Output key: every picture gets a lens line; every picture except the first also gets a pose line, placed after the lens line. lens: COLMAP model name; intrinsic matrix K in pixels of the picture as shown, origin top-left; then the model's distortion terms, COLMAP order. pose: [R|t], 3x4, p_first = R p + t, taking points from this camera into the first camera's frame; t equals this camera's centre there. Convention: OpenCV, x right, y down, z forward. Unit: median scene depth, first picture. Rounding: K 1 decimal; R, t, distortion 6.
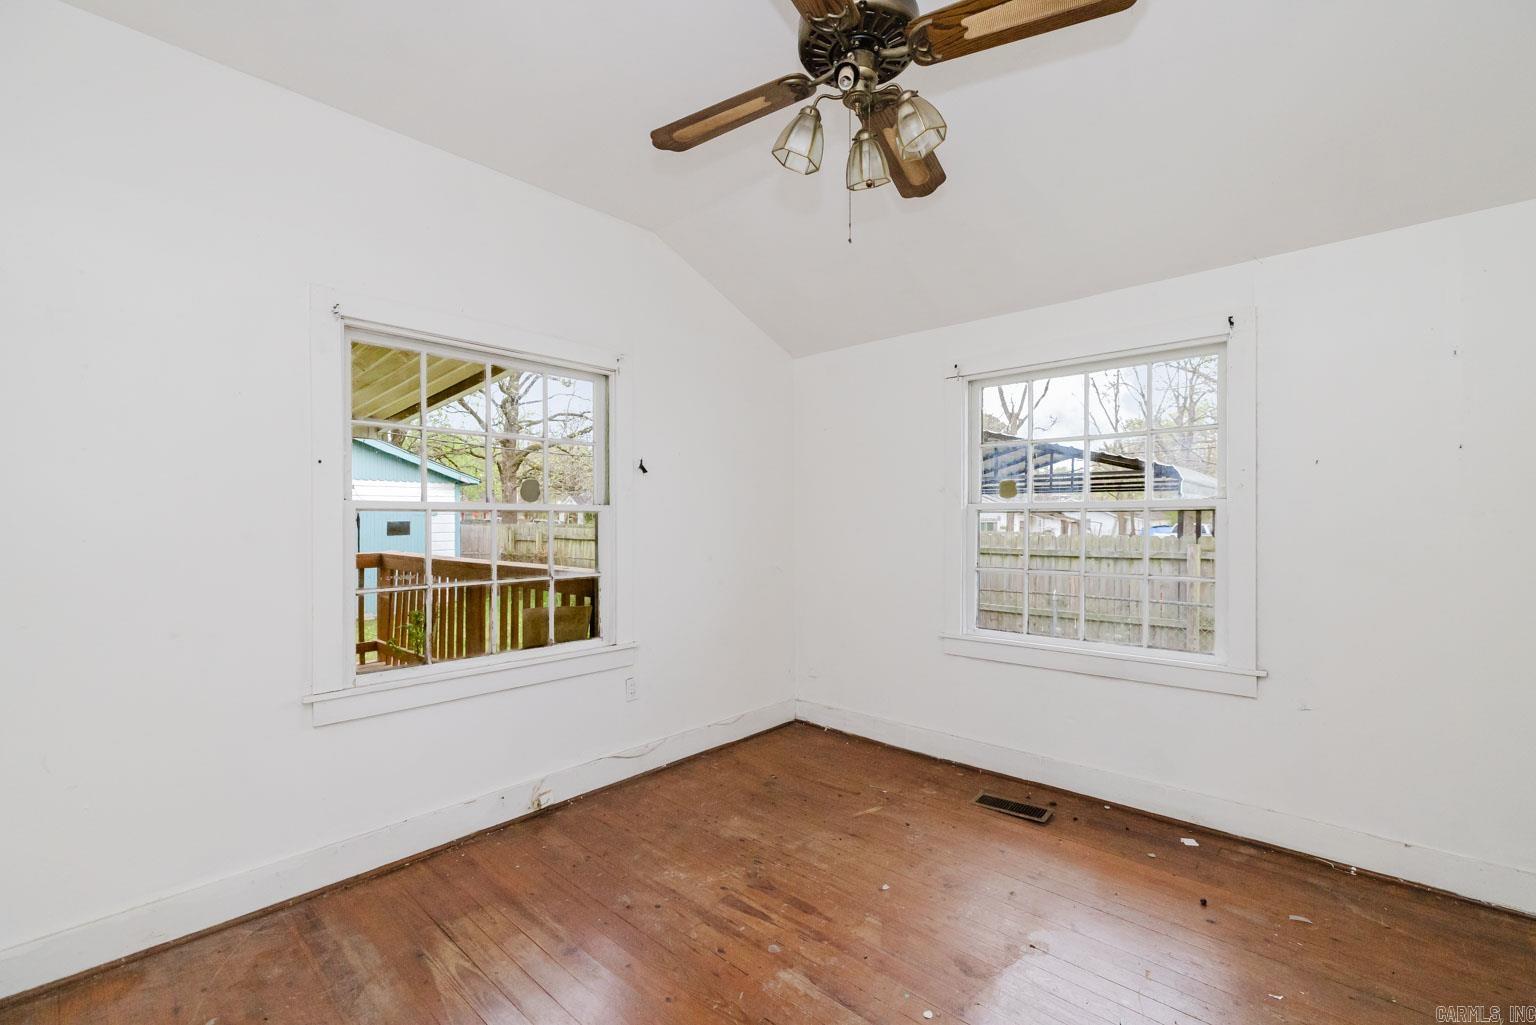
lens RADIAL K [[653.8, 0, 768.1], [0, 653.8, 515.7], [0, 0, 1]] dist [0.001219, 0.000070]
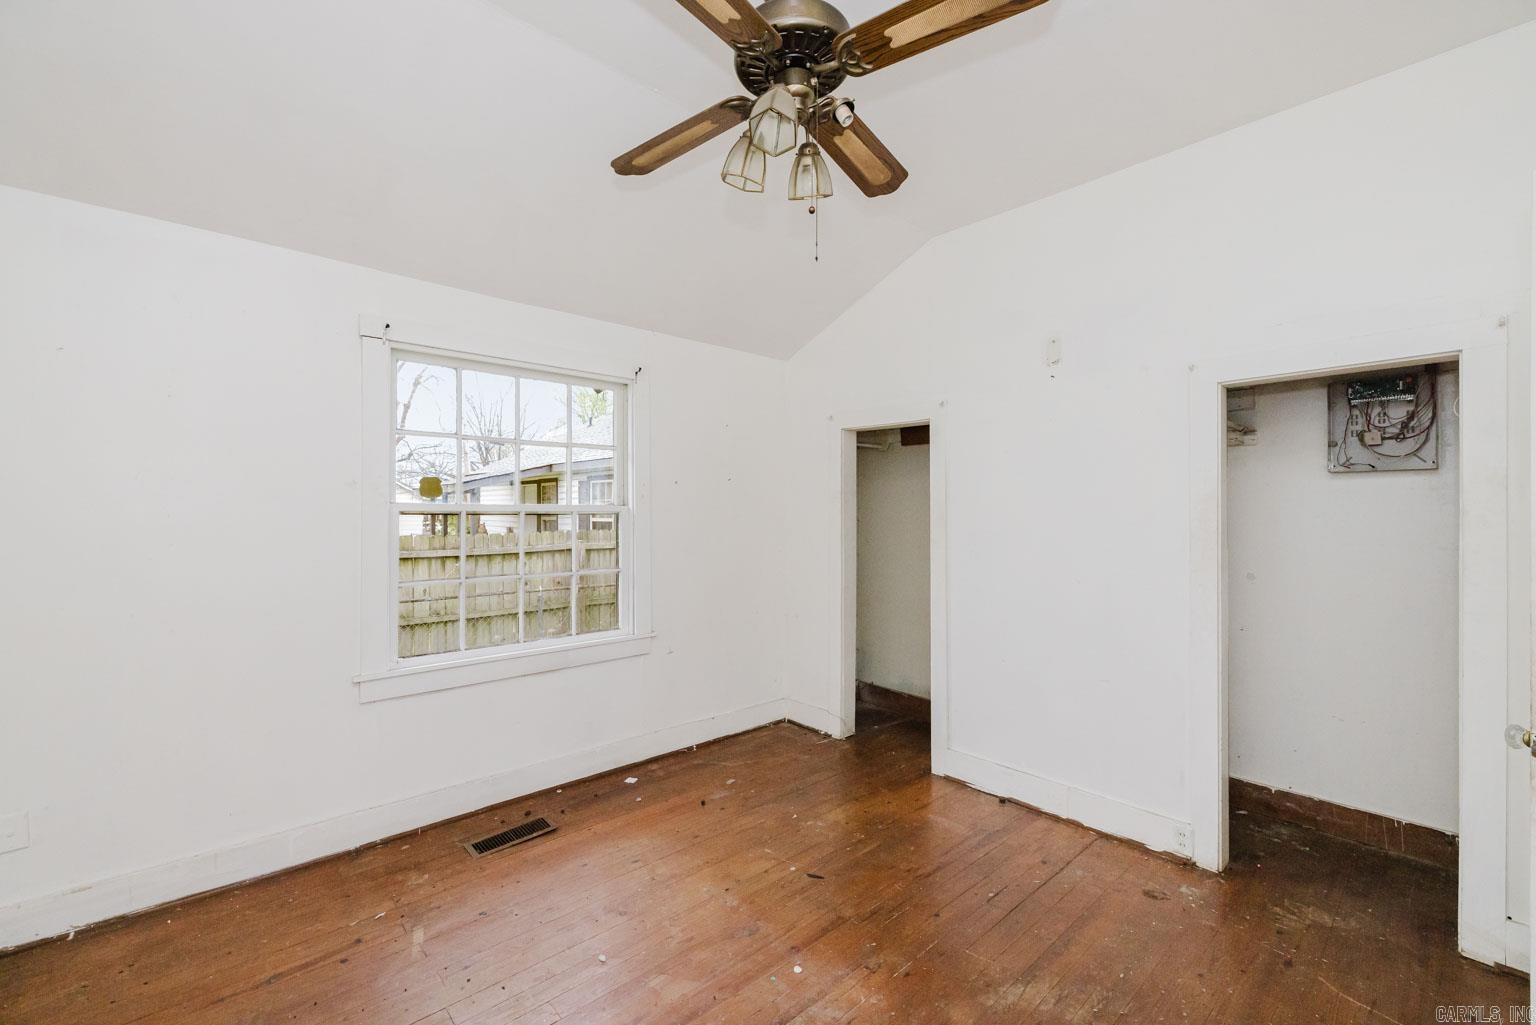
lens RADIAL K [[653.8, 0, 770.9], [0, 653.8, 509.7], [0, 0, 1]] dist [0.001219, 0.000070]
pose [[0.081847, 0.006398, 0.996624, -0.515296], [-0.007563, 0.999955, -0.005799, -0.011754], [-0.996616, -0.007063, 0.081891, 0.559716]]
